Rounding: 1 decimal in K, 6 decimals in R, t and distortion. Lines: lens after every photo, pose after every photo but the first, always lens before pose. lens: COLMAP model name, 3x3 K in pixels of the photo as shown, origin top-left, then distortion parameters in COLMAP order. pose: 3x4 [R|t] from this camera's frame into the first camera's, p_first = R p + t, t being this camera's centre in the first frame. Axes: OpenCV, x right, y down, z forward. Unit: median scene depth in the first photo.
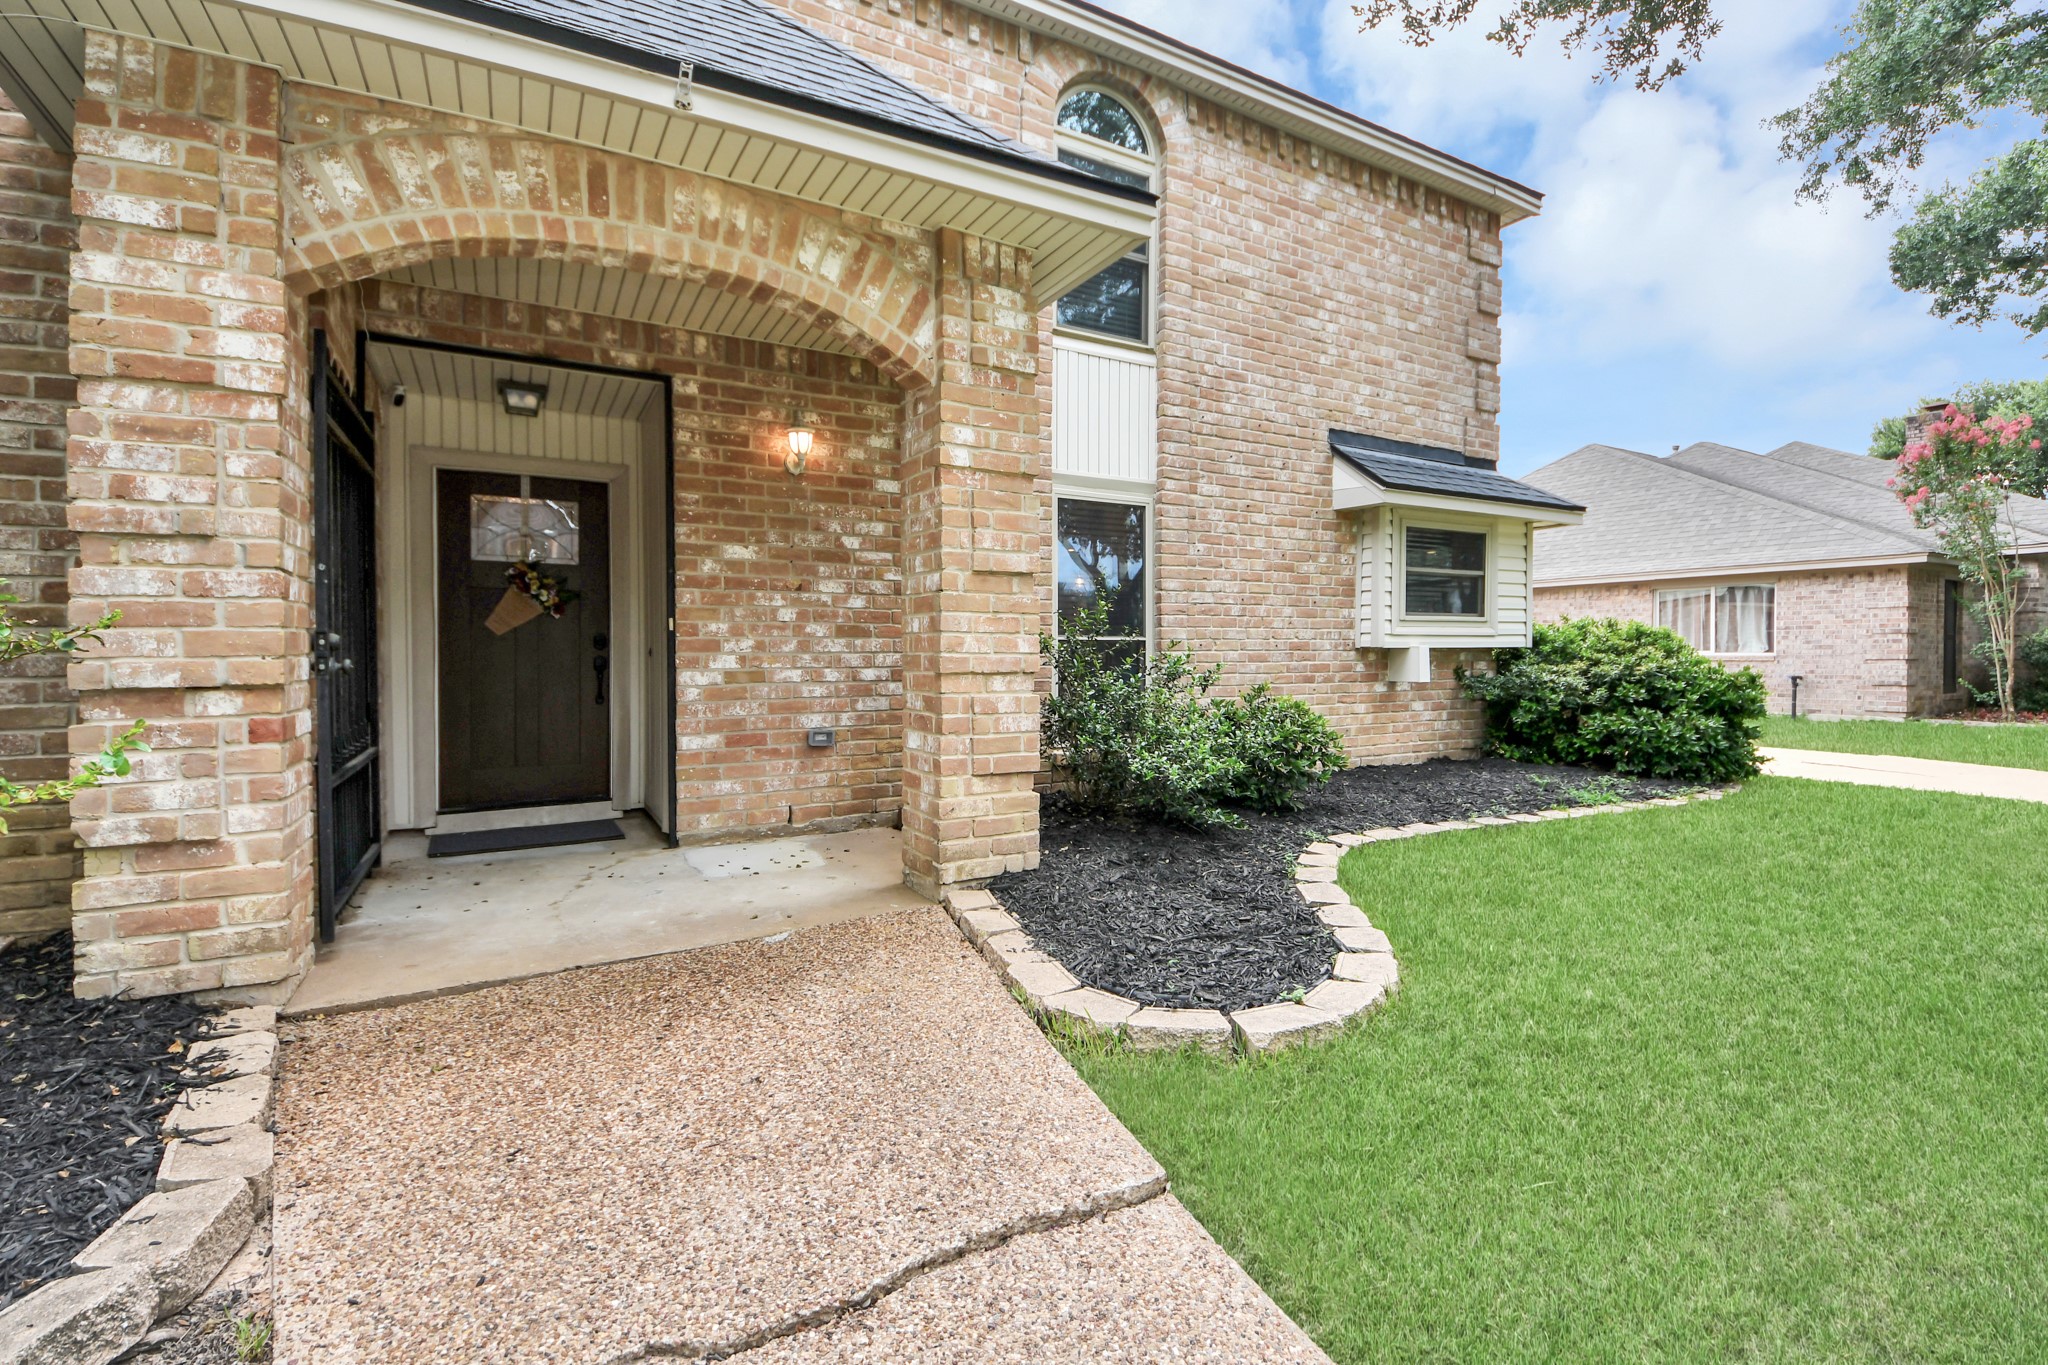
lens RADIAL K [[902.7, 0, 1025.8], [0, 902.7, 668.6], [0, 0, 1]] dist [0.039408, -0.000051]
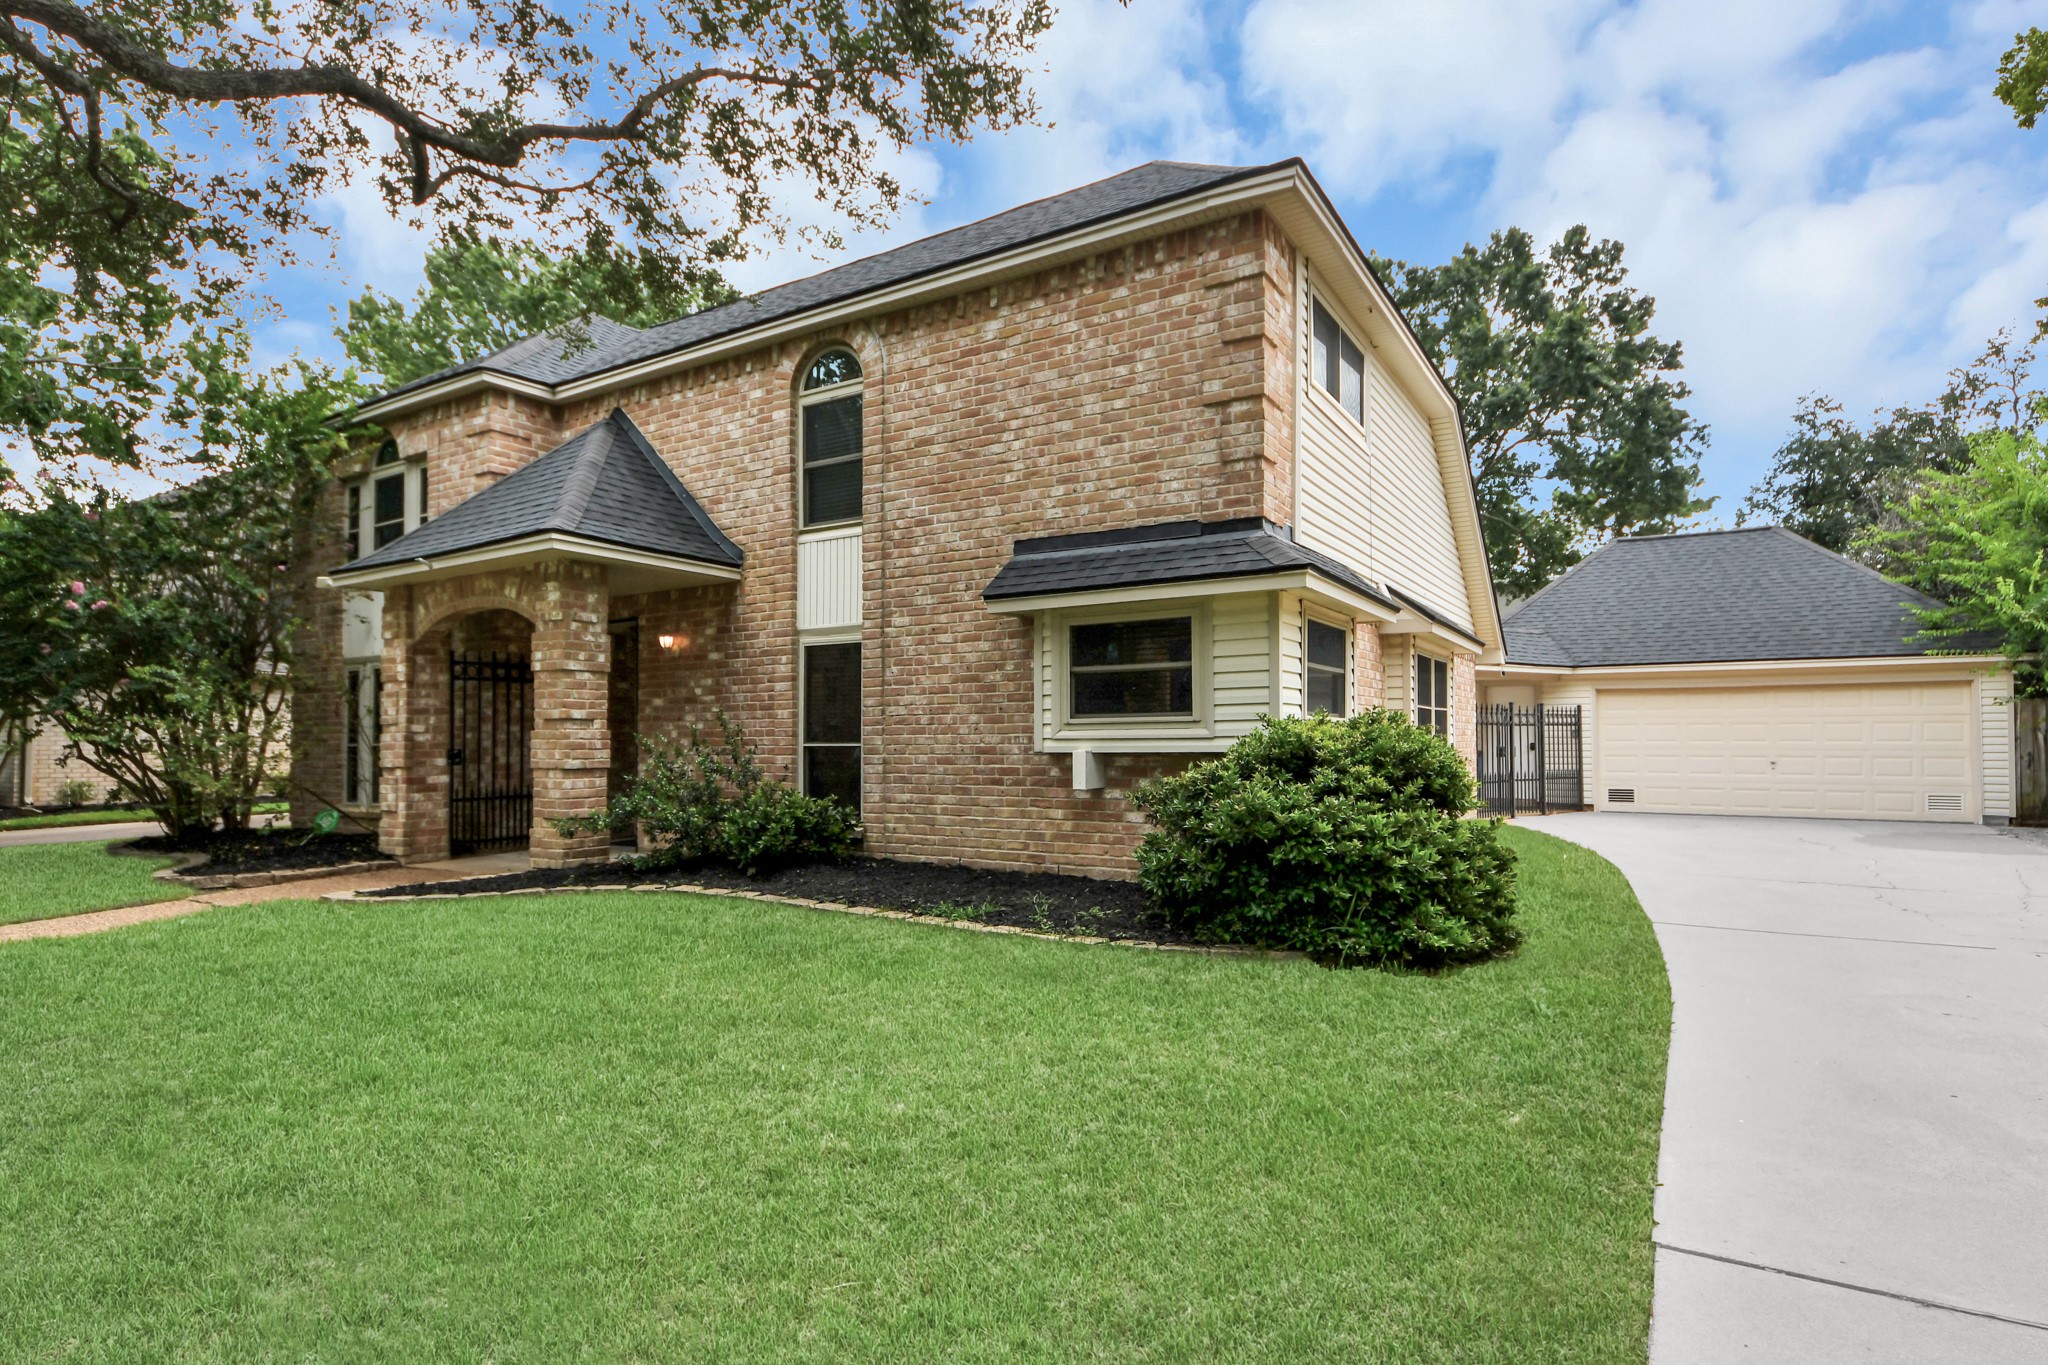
lens RADIAL K [[989.0, 0, 1024.0], [0, 989.0, 682.5], [0, 0, 1]] dist [0.071467, 0.000028]
pose [[0.485130, -0.038589, -0.873590, 1.368349], [0.005881, 0.999147, -0.040870, -0.057415], [0.874422, 0.014690, 0.484943, 0.476024]]
